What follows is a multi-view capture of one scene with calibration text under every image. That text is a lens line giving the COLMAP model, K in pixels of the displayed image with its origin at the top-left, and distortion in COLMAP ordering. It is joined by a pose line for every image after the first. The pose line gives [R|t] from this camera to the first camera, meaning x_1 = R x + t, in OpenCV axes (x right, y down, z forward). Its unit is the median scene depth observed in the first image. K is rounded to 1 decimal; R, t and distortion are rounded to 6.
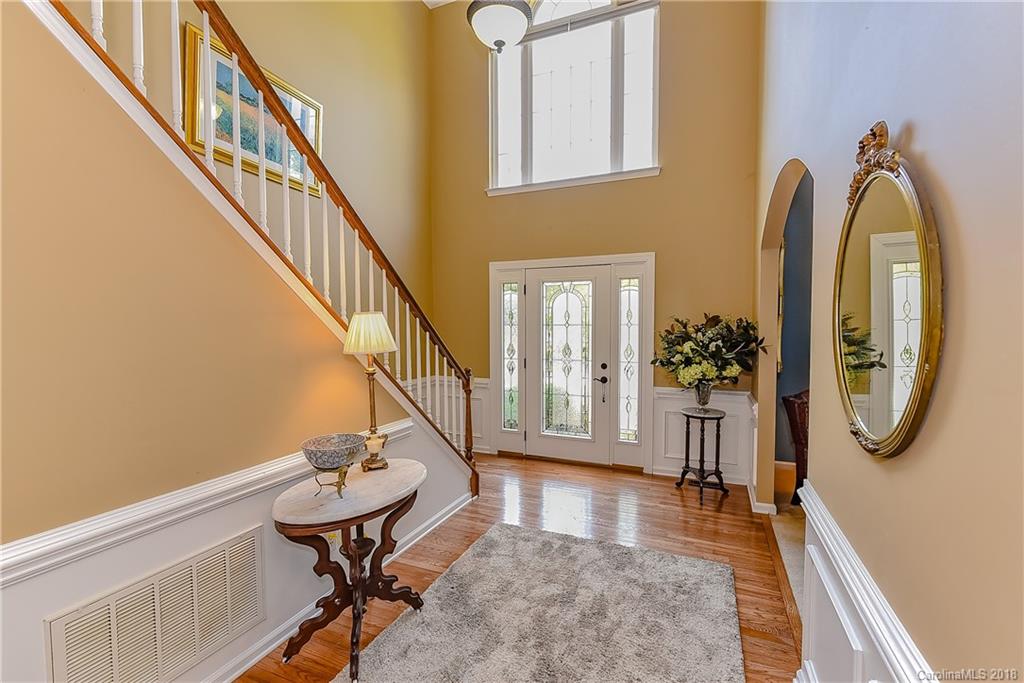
lens RADIAL K [[450.3, 0, 516.2], [0, 450.3, 340.9], [0, 0, 1]] dist [-0.001172, -0.000241]
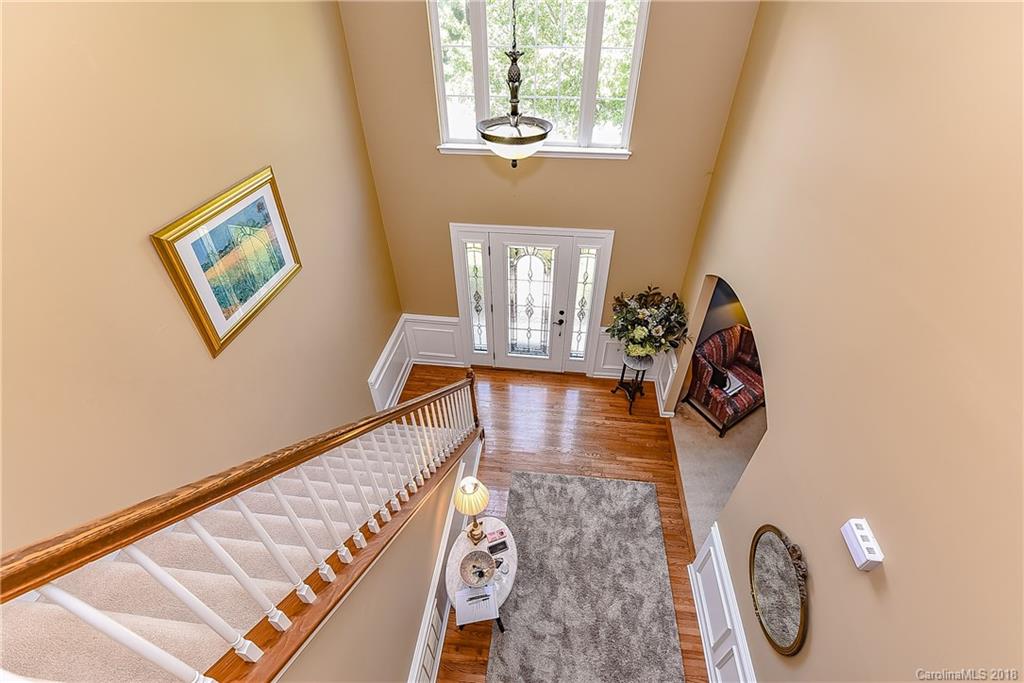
lens RADIAL K [[450.3, 0, 516.2], [0, 450.3, 340.9], [0, 0, 1]] dist [-0.001172, -0.000241]
pose [[0.957291, -0.186338, 0.221070, -0.208244], [0.012447, 0.790467, 0.612378, -0.641392], [-0.288858, -0.583473, 0.759026, 0.075362]]
